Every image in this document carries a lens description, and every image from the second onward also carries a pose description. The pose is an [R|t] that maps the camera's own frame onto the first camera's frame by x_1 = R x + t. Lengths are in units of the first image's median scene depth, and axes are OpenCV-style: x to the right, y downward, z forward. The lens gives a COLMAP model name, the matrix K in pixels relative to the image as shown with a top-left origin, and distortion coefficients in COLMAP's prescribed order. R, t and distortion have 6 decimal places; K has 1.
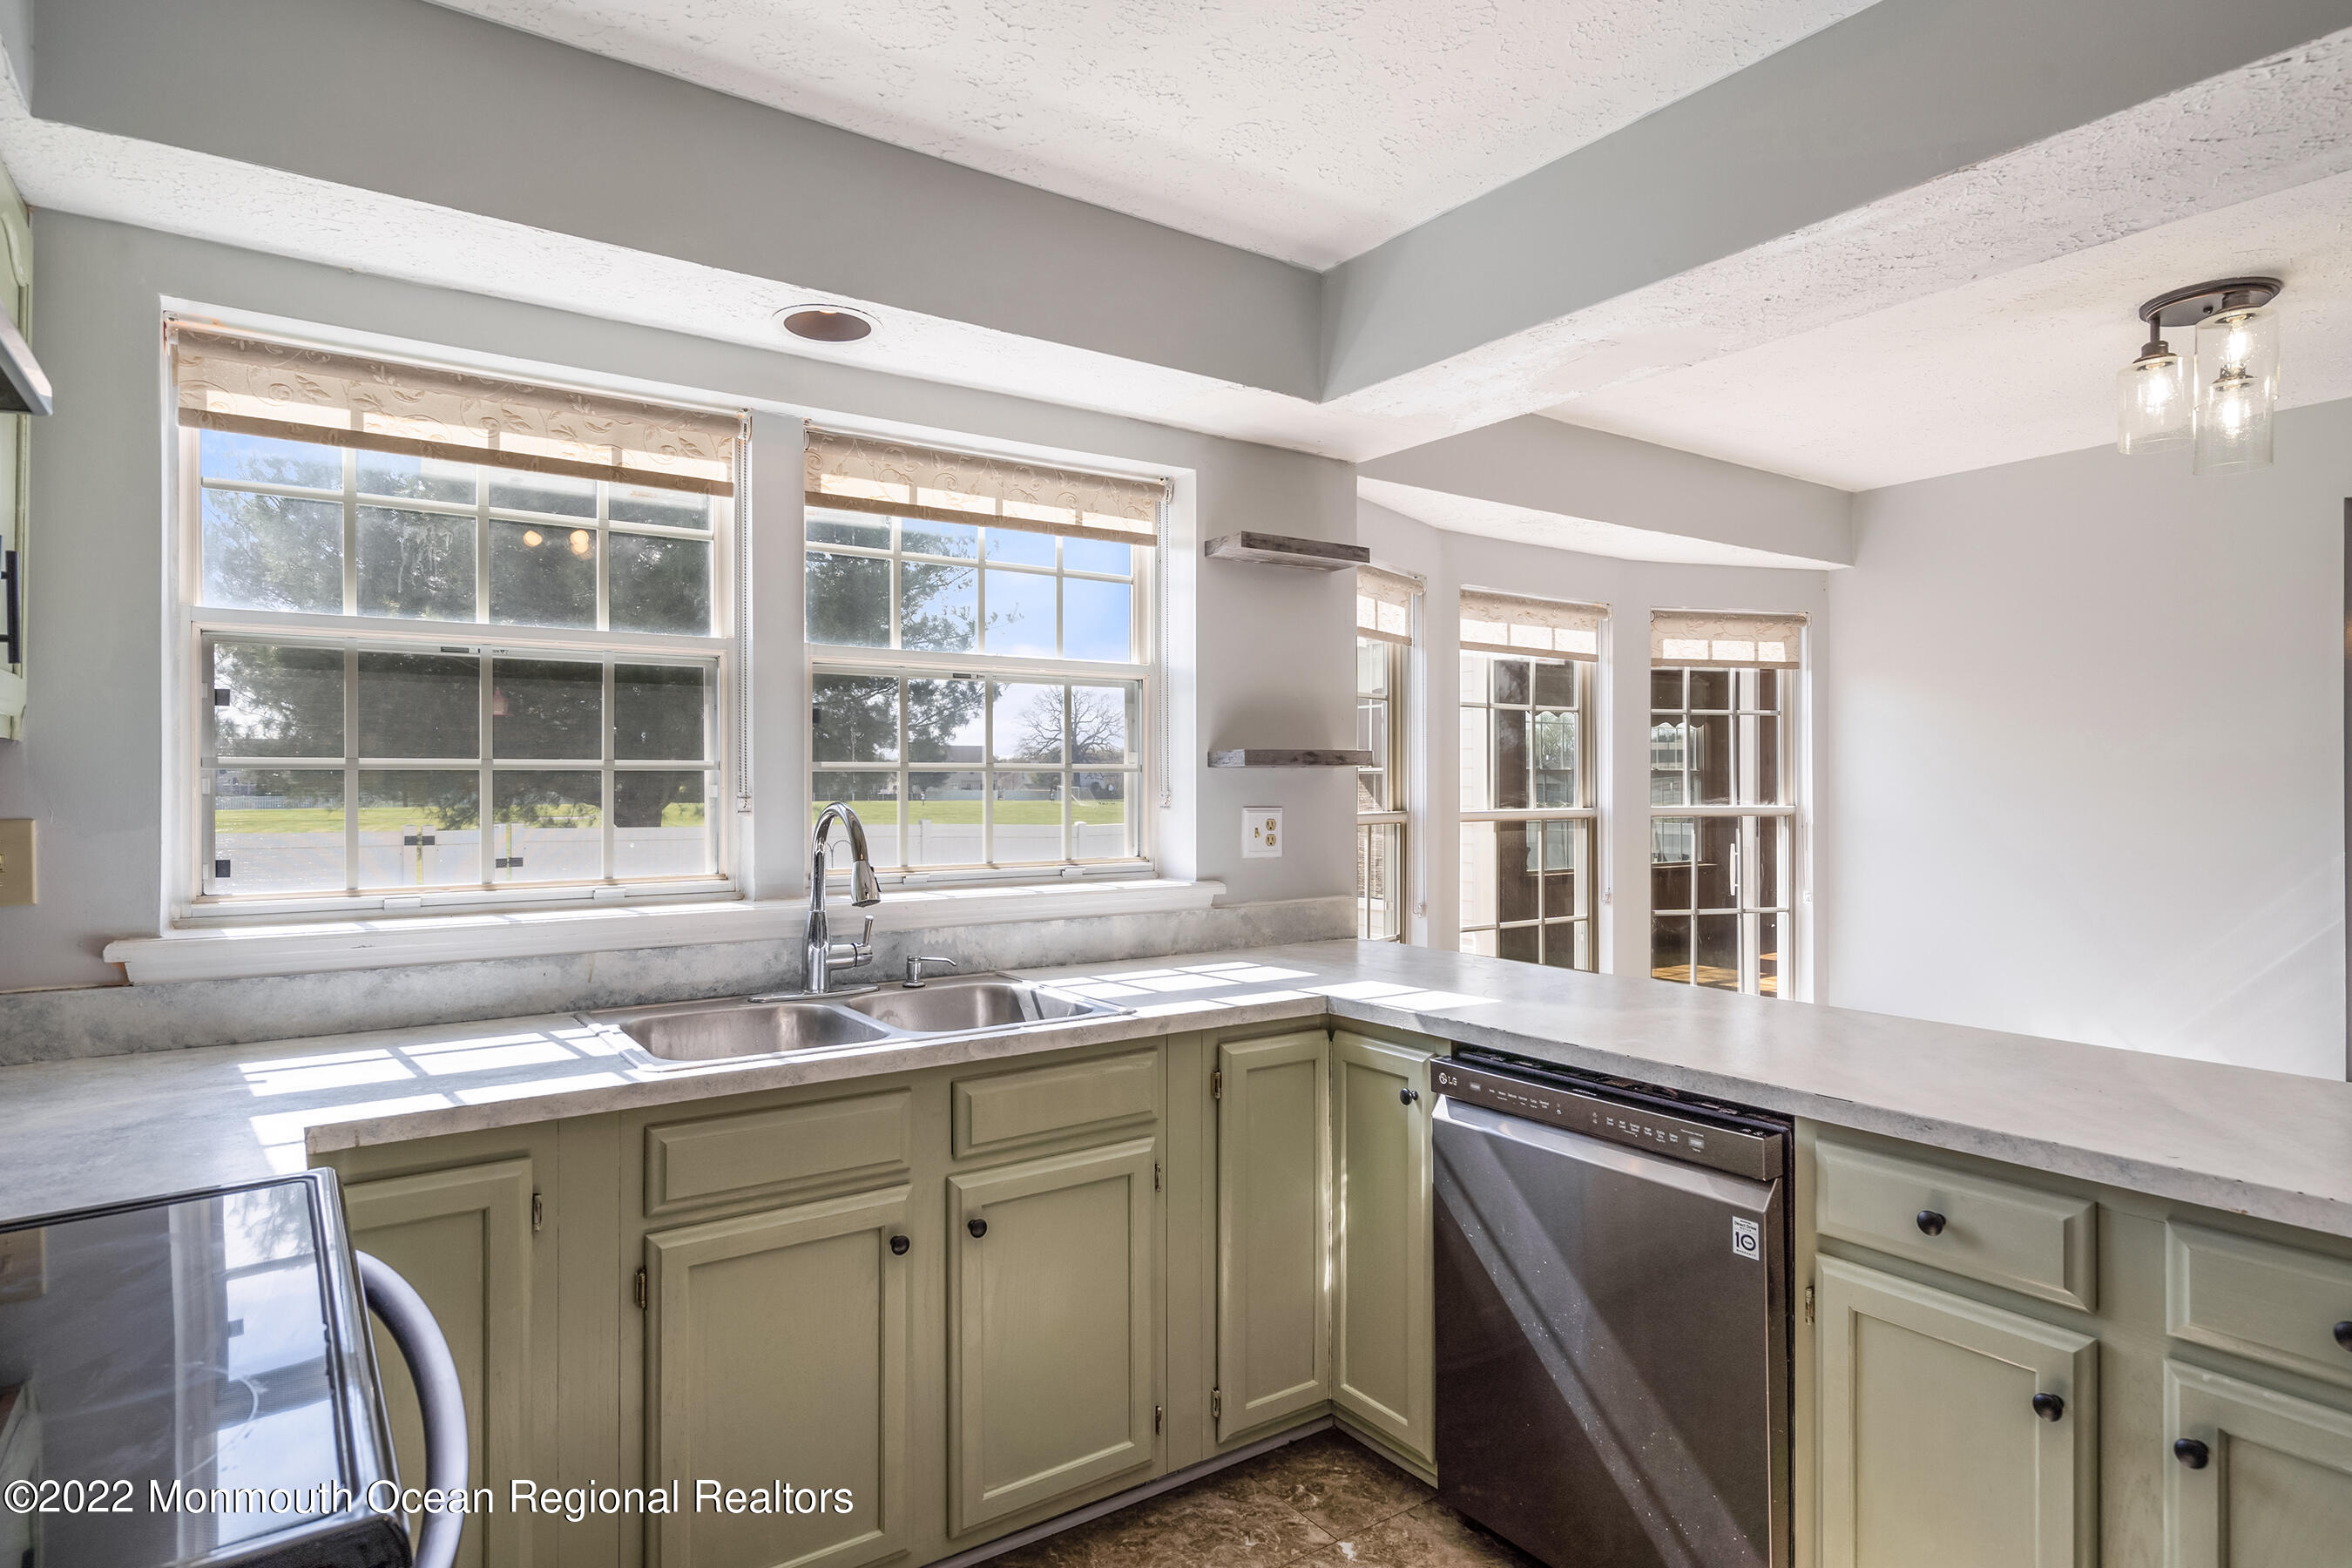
lens RADIAL K [[1286.9, 0, 1175.3], [0, 1286.9, 782.1], [0, 0, 1]] dist [0.004446, 0.003008]
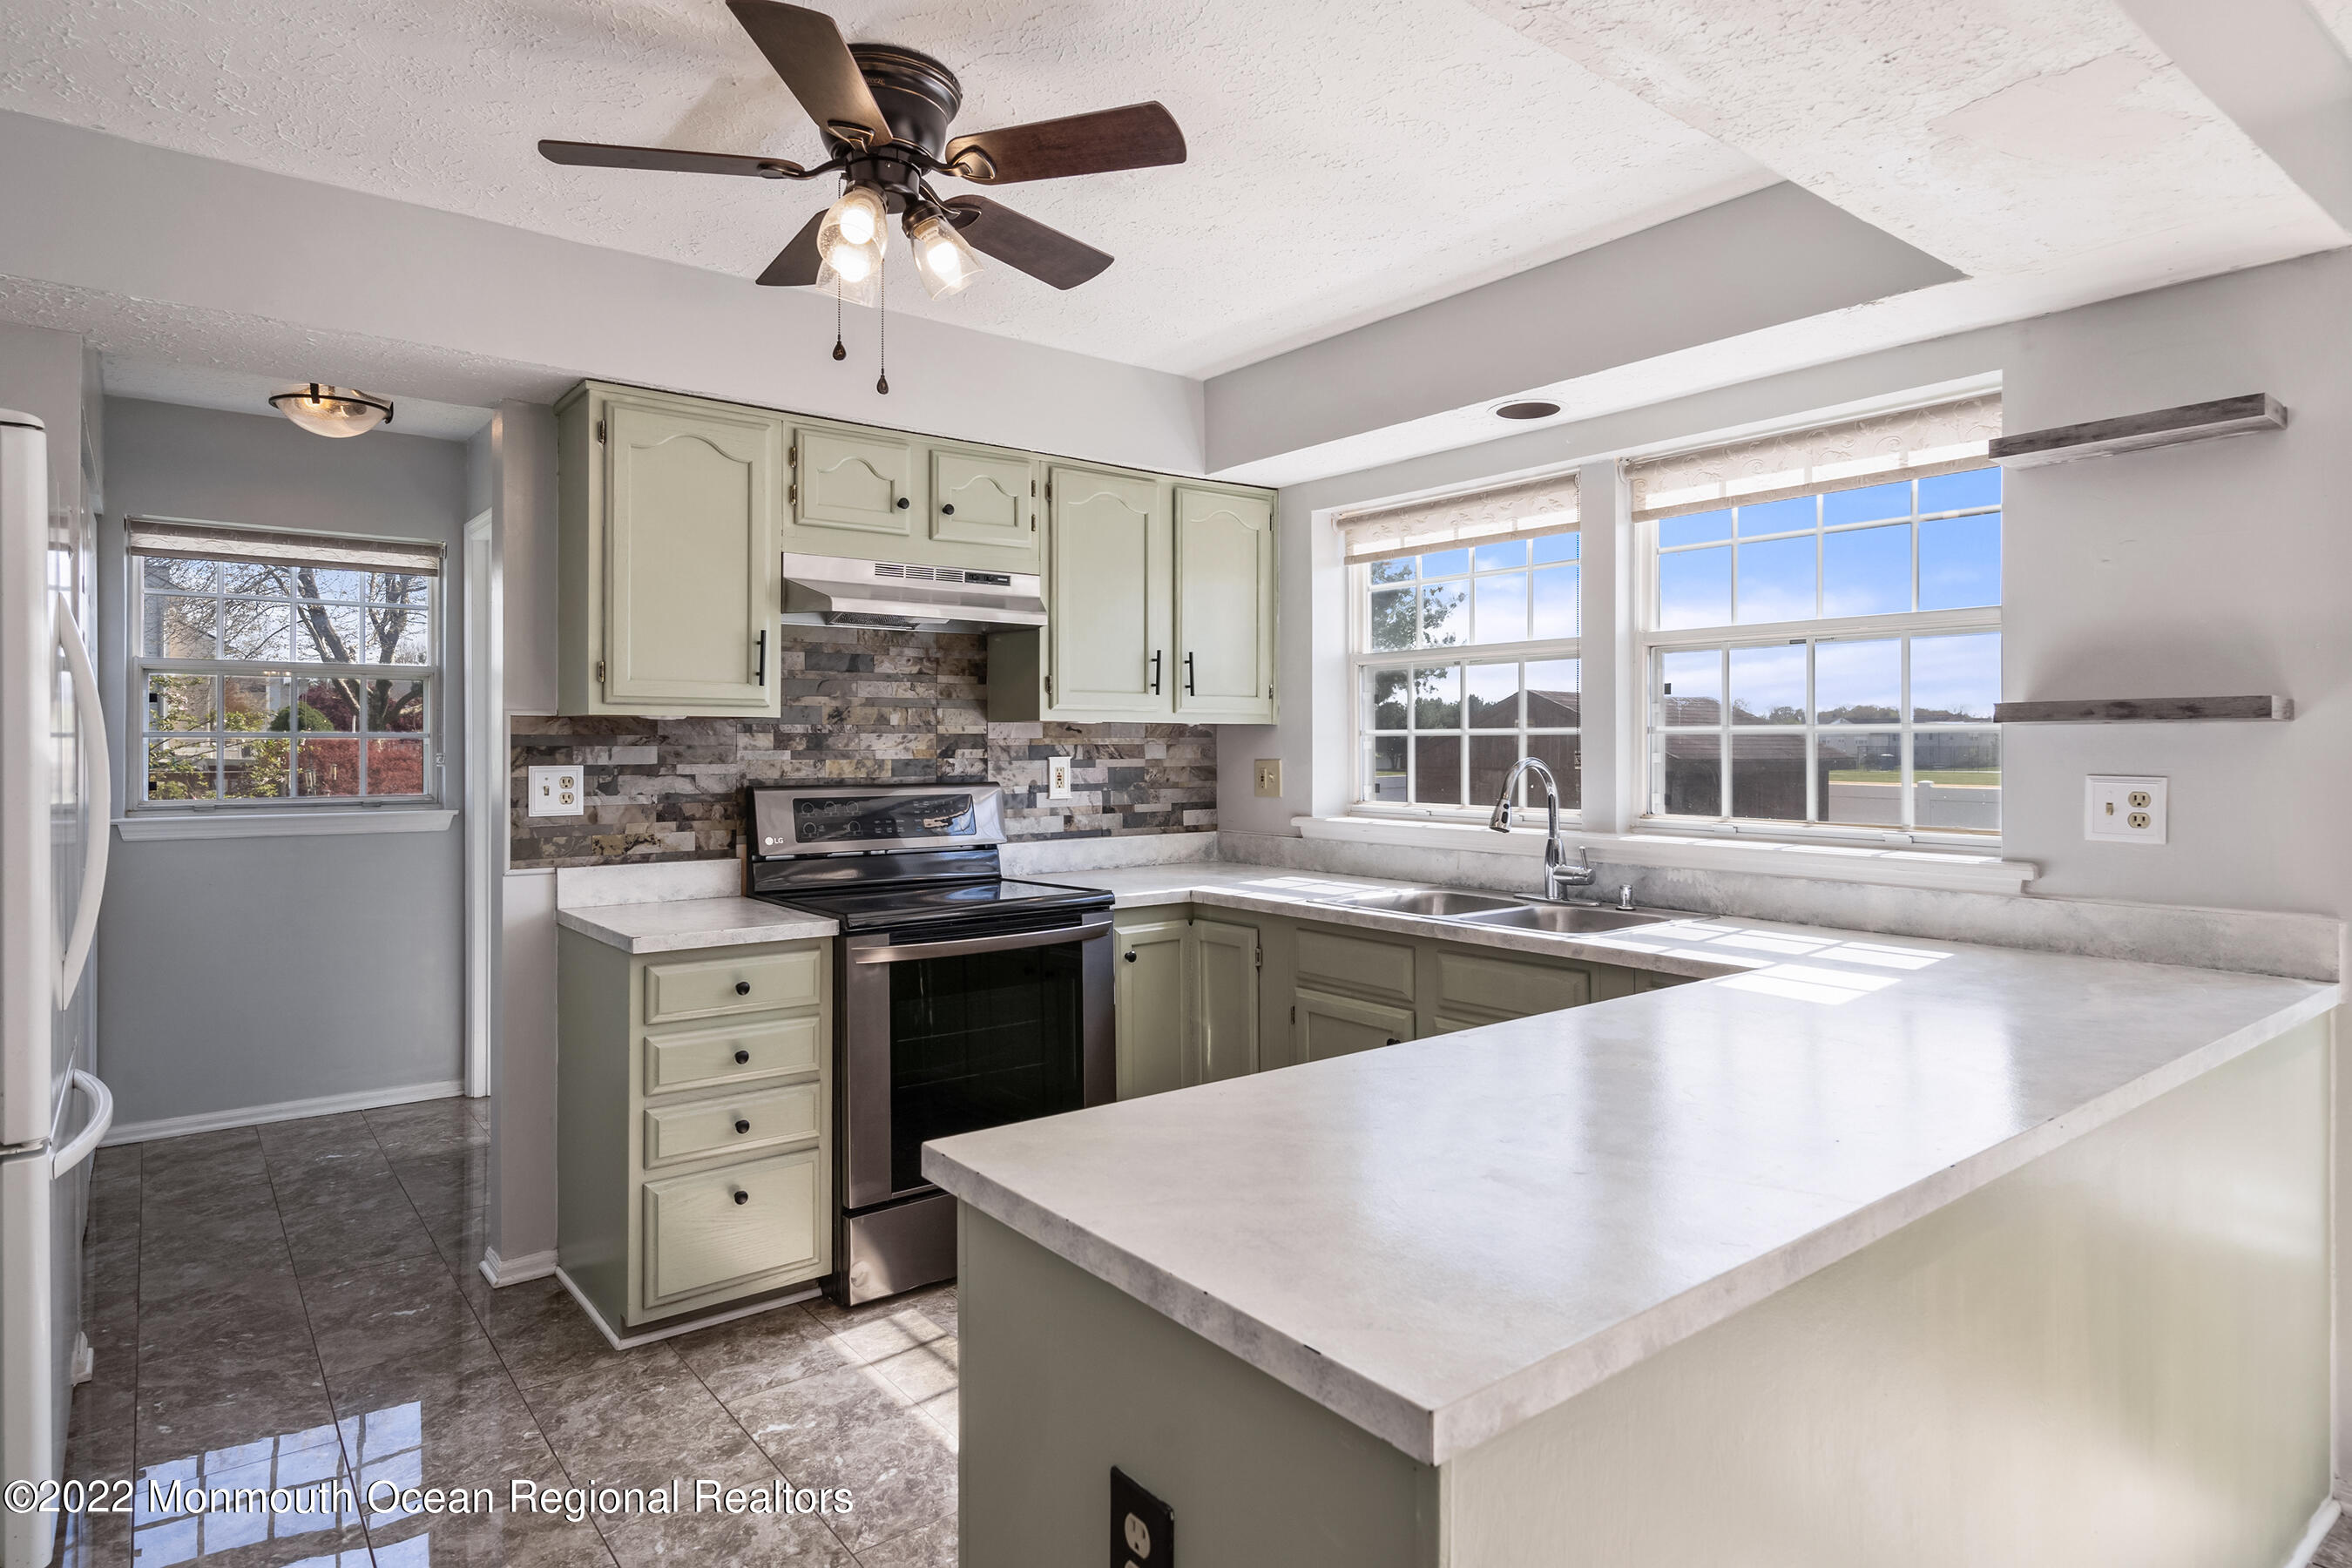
lens RADIAL K [[1286.9, 0, 1148.7], [0, 1286.9, 738.0], [0, 0, 1]] dist [0.004446, 0.003008]
pose [[0.048610, -0.003932, -0.998810, 0.867038], [-0.000579, 0.999992, -0.003965, 0.000581], [0.998818, 0.000771, 0.048608, 0.425971]]
